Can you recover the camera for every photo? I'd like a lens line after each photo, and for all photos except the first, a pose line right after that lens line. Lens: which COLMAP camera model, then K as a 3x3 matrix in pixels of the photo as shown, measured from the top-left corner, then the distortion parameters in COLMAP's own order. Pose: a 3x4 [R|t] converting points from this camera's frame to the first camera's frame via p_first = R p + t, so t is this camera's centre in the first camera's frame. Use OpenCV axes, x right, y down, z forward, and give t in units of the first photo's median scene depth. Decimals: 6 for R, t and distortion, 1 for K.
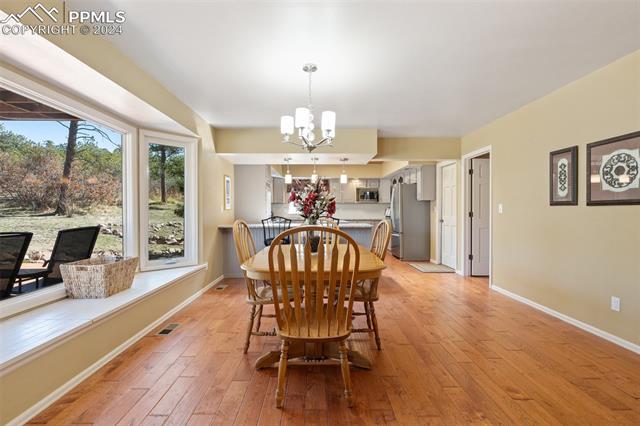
lens RADIAL K [[301.0, 0, 319.2], [0, 301.0, 212.6], [0, 0, 1]] dist [0.000292, -0.000975]
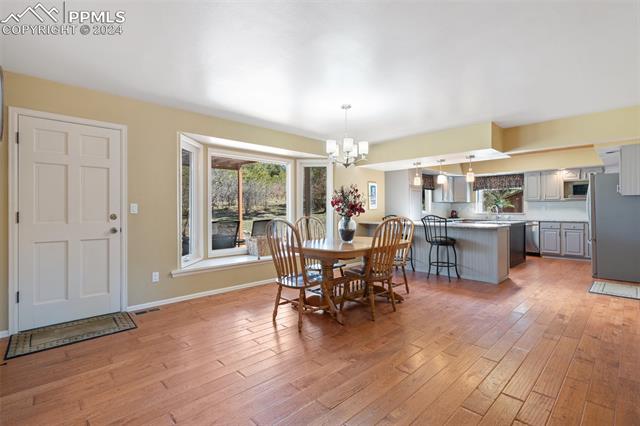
lens RADIAL K [[301.0, 0, 315.9], [0, 301.0, 210.3], [0, 0, 1]] dist [0.000292, -0.000975]
pose [[0.682510, 0.000478, -0.730876, 0.263819], [-0.004333, 0.999985, -0.003392, -0.000364], [0.730864, 0.005482, 0.682502, -0.010592]]
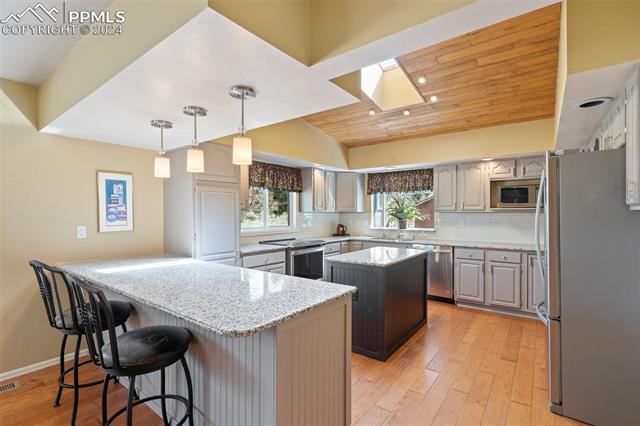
lens RADIAL K [[301.0, 0, 315.3], [0, 301.0, 216.9], [0, 0, 1]] dist [0.000292, -0.000975]
pose [[0.790197, 0.008323, -0.612797, 0.202933], [-0.005029, 0.999962, 0.007096, -0.026182], [0.612833, -0.002526, 0.790209, 0.466710]]
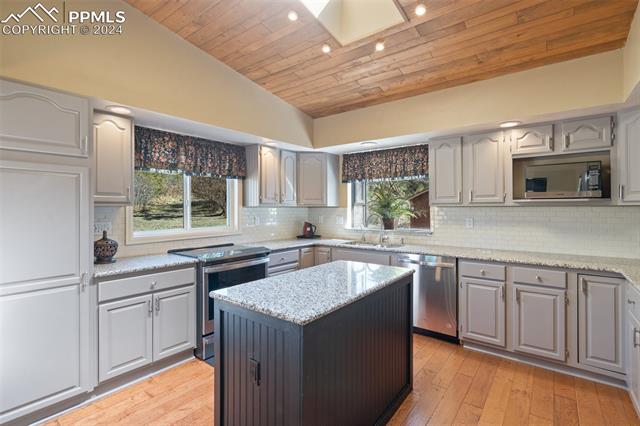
lens RADIAL K [[301.0, 0, 318.3], [0, 301.0, 209.8], [0, 0, 1]] dist [0.000292, -0.000975]
pose [[0.784005, 0.002808, -0.620748, 0.164349], [-0.002513, 0.999996, 0.001350, -0.027543], [0.620749, 0.000501, 0.784009, 0.645963]]
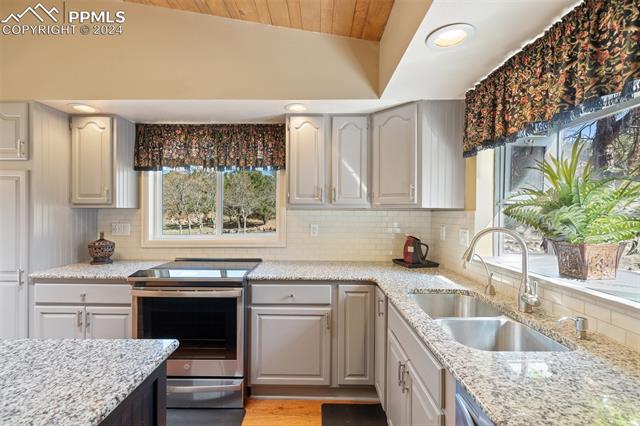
lens RADIAL K [[301.0, 0, 317.1], [0, 301.0, 211.4], [0, 0, 1]] dist [0.000292, -0.000975]
pose [[-0.009584, -0.002535, -0.999951, 0.118765], [-0.010773, 0.999939, -0.002432, -0.028179], [0.999896, 0.010749, -0.009611, 0.947417]]
